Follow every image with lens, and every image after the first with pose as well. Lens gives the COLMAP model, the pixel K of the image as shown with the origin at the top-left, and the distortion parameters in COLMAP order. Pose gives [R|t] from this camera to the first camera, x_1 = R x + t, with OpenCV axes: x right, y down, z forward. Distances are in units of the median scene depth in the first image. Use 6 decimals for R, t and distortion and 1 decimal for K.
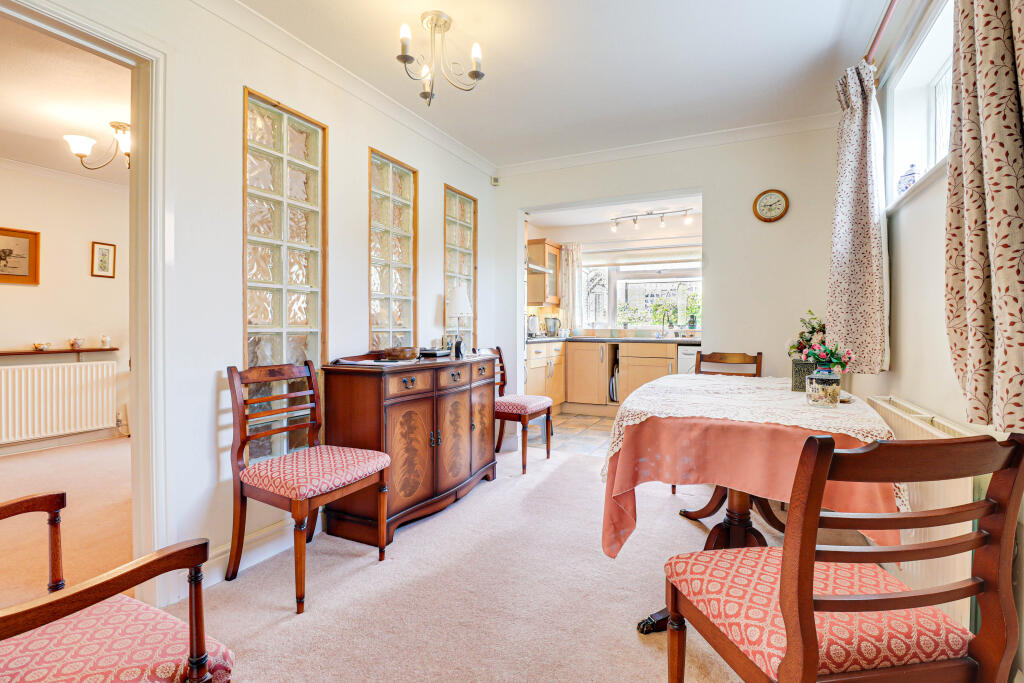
lens RADIAL K [[475.1, 0, 527.9], [0, 475.1, 336.5], [0, 0, 1]] dist [0.000215, -0.000050]
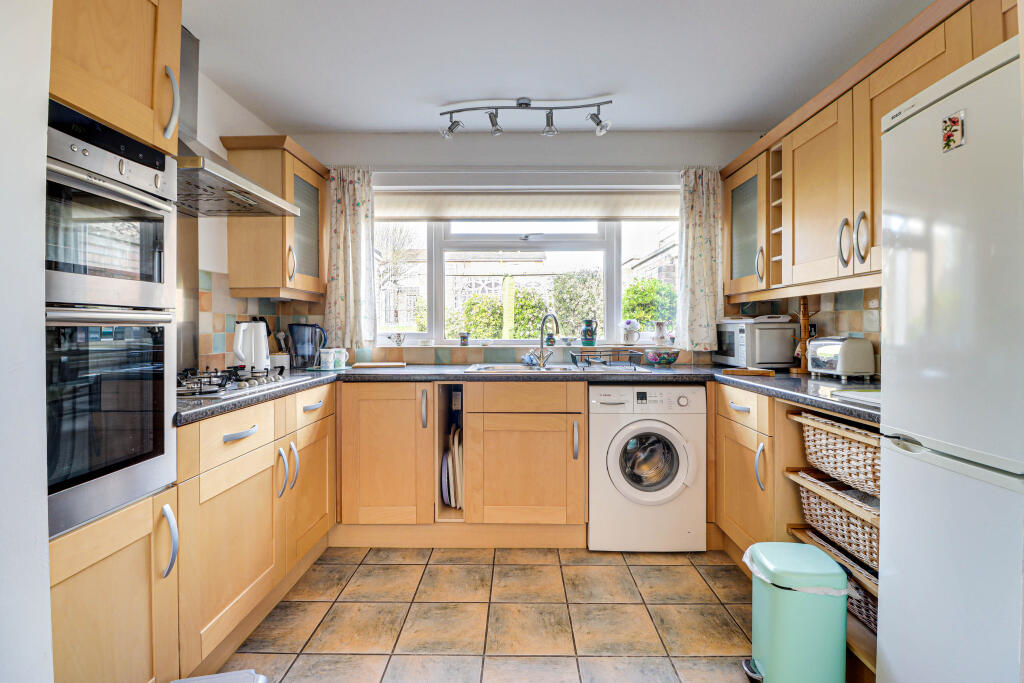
lens RADIAL K [[475.1, 0, 527.9], [0, 475.1, 336.5], [0, 0, 1]] dist [0.000215, -0.000050]
pose [[0.907608, -0.011677, 0.419656, 0.057471], [0.011725, 0.999928, 0.002466, -0.028410], [-0.419654, 0.002682, 0.907680, 0.547063]]
